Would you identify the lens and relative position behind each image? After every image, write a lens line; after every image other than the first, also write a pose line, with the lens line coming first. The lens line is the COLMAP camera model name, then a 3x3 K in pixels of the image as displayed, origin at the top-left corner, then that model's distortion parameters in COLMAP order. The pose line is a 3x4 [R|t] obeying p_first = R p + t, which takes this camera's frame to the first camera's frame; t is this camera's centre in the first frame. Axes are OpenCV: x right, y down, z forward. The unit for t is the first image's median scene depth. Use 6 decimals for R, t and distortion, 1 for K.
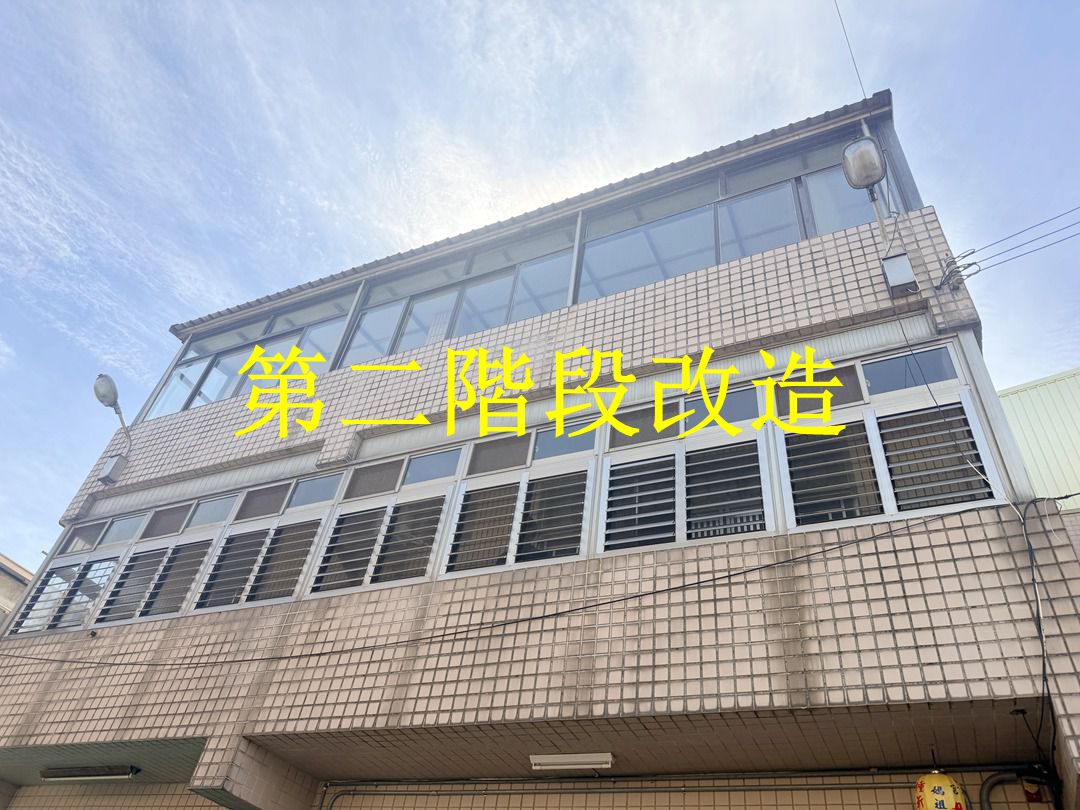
lens RADIAL K [[766.6, 0, 538.9], [0, 766.6, 404.1], [0, 0, 1]] dist [0.019783, -0.038784]
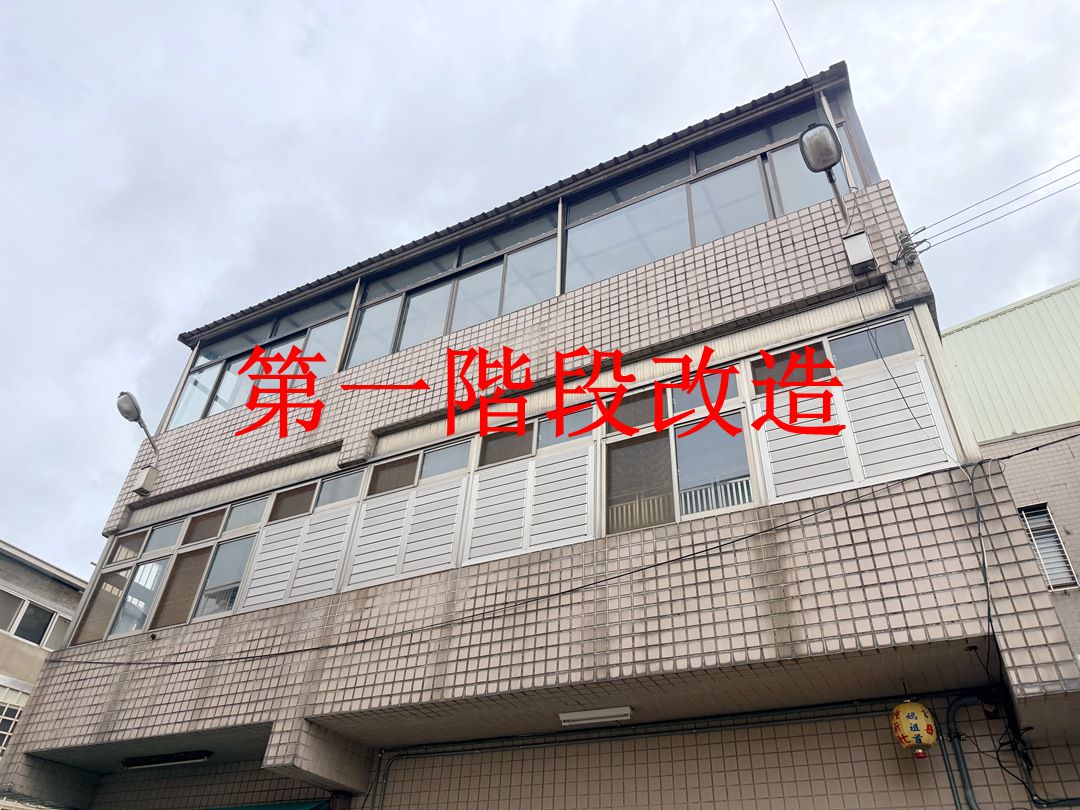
lens RADIAL K [[766.6, 0, 538.9], [0, 766.6, 402.3], [0, 0, 1]] dist [0.019783, -0.038784]
pose [[0.995959, -0.089804, -0.000778, 0.001228], [0.089636, 0.993478, 0.070479, -0.083216], [-0.005556, -0.070264, 0.997513, -0.104191]]
